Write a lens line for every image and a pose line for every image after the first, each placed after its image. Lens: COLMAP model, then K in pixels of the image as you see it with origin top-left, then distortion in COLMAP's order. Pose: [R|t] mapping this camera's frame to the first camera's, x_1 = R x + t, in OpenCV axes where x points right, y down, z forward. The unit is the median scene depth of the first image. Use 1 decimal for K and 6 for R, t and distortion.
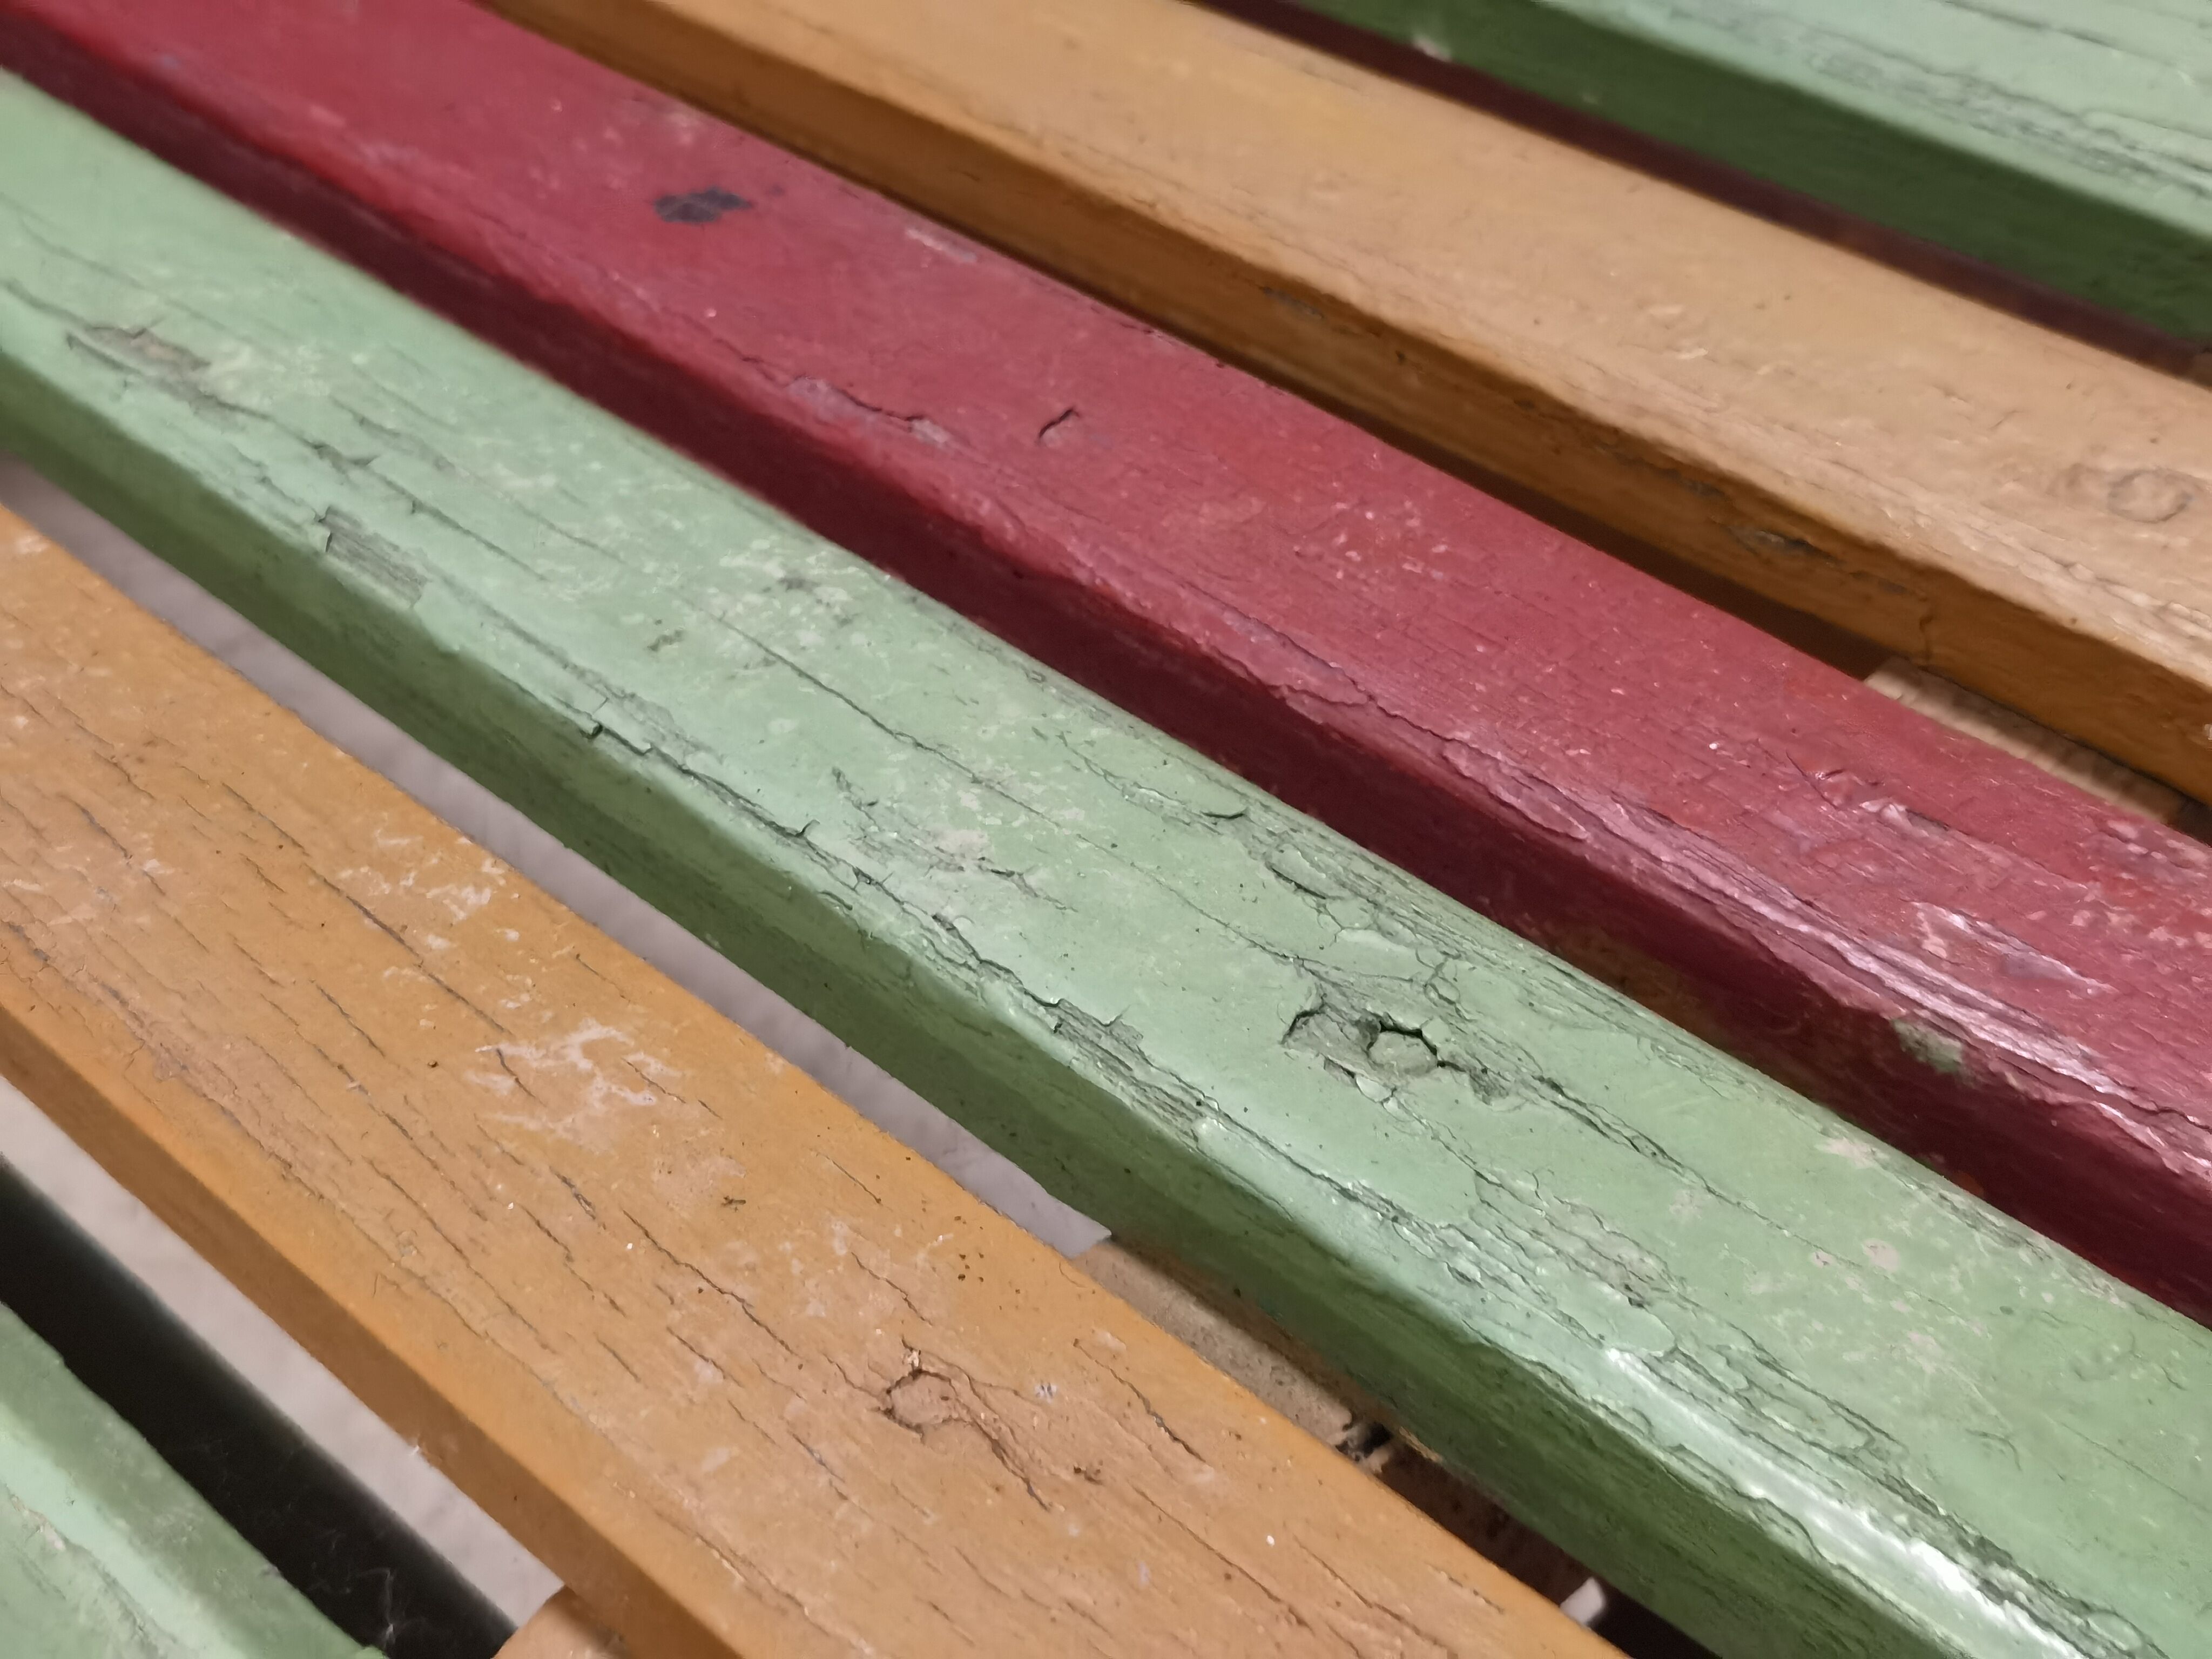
lens RADIAL K [[3361.3, 0, 1096.1], [0, 3361.3, 834.4], [0, 0, 1]] dist [-0.020669, 0.000000]
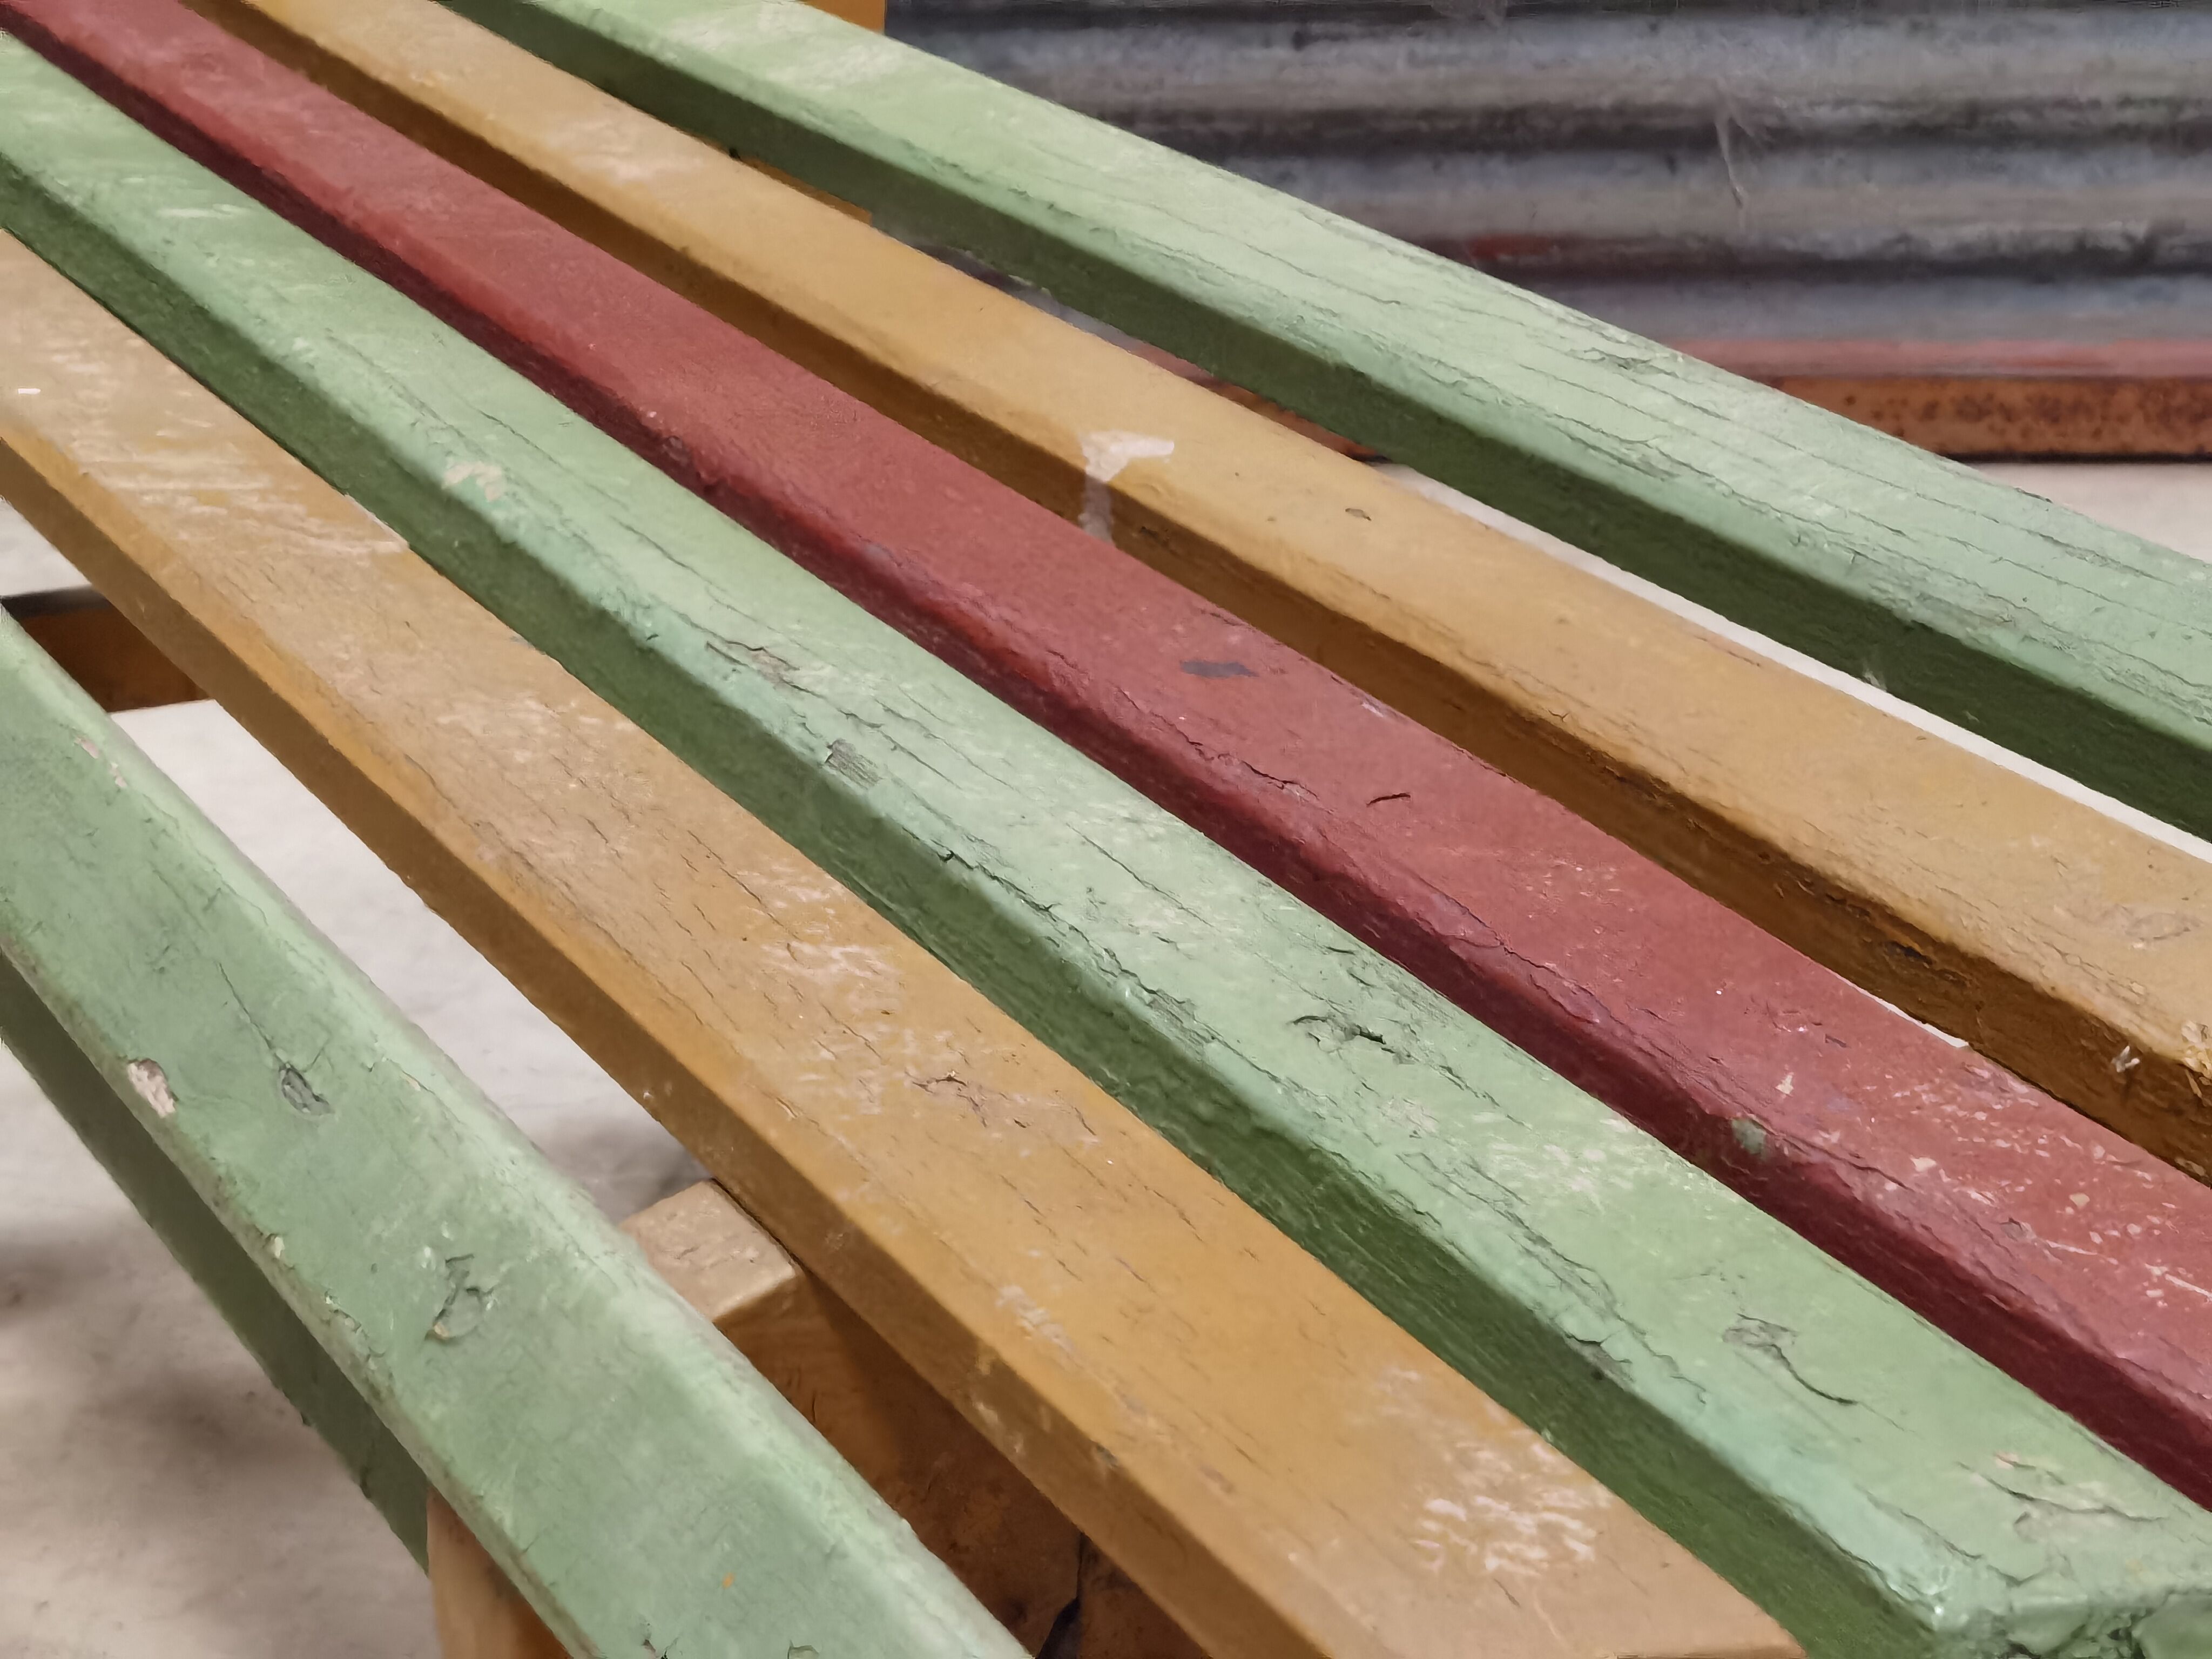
lens RADIAL K [[5425.7, 0, 1116.8], [0, 5425.7, 827.4], [0, 0, 1]] dist [0.086909, 0.000000]
pose [[0.935994, 0.156855, -0.315138, 0.573430], [-0.259862, 0.911787, -0.317988, 0.603050], [0.237461, 0.379528, 0.894187, -0.918626]]
